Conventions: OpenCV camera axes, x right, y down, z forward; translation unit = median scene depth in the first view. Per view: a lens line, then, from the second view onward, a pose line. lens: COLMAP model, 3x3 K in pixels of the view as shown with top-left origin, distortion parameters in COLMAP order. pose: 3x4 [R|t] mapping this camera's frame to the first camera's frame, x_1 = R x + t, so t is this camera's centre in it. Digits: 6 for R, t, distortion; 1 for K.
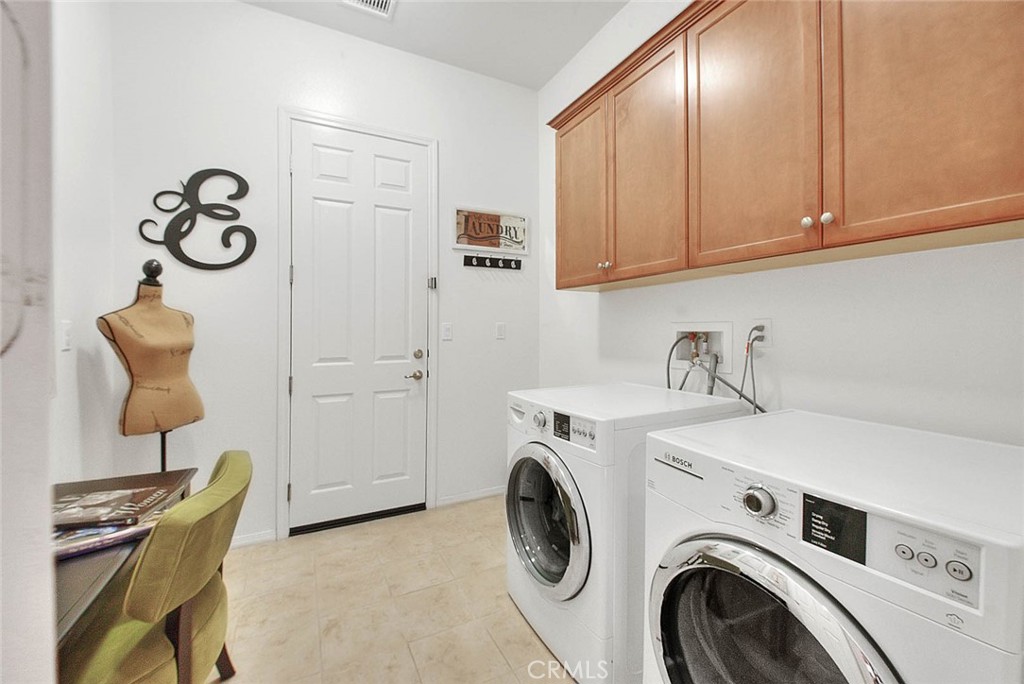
lens RADIAL K [[414.4, 0, 511.9], [0, 414.4, 339.0], [0, 0, 1]] dist [-0.003330, -0.002100]
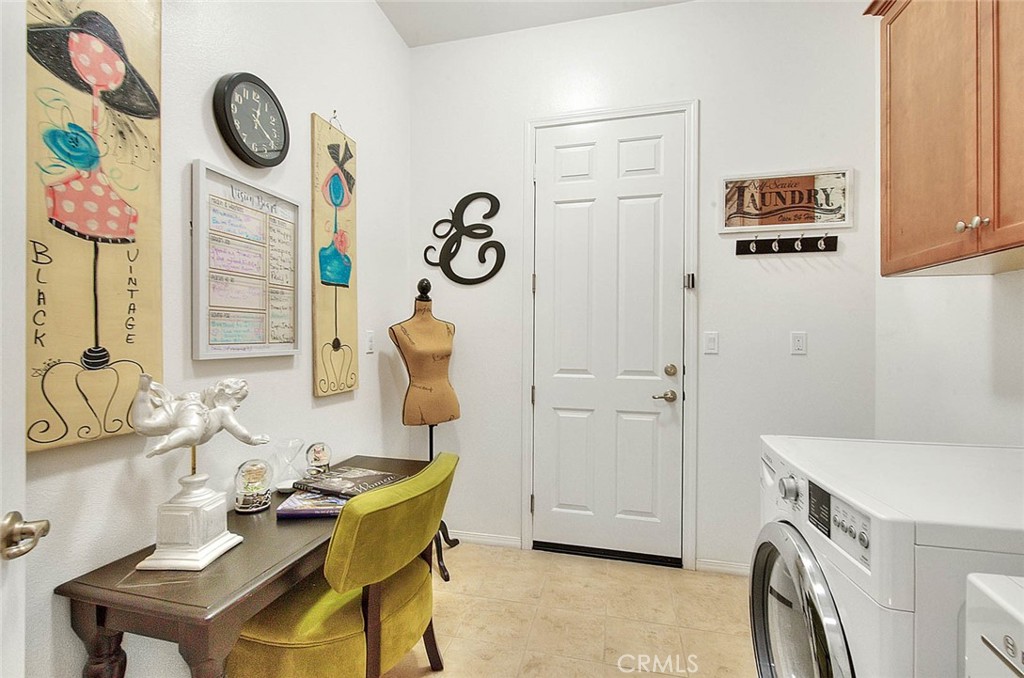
lens RADIAL K [[454.0, 0, 509.7], [0, 454.0, 335.6], [0, 0, 1]] dist [0.010573, -0.001421]
pose [[0.753935, 0.003281, -0.656941, 0.146919], [-0.021745, 0.999564, -0.019964, -0.007720], [0.656589, 0.029337, 0.753678, 0.149804]]
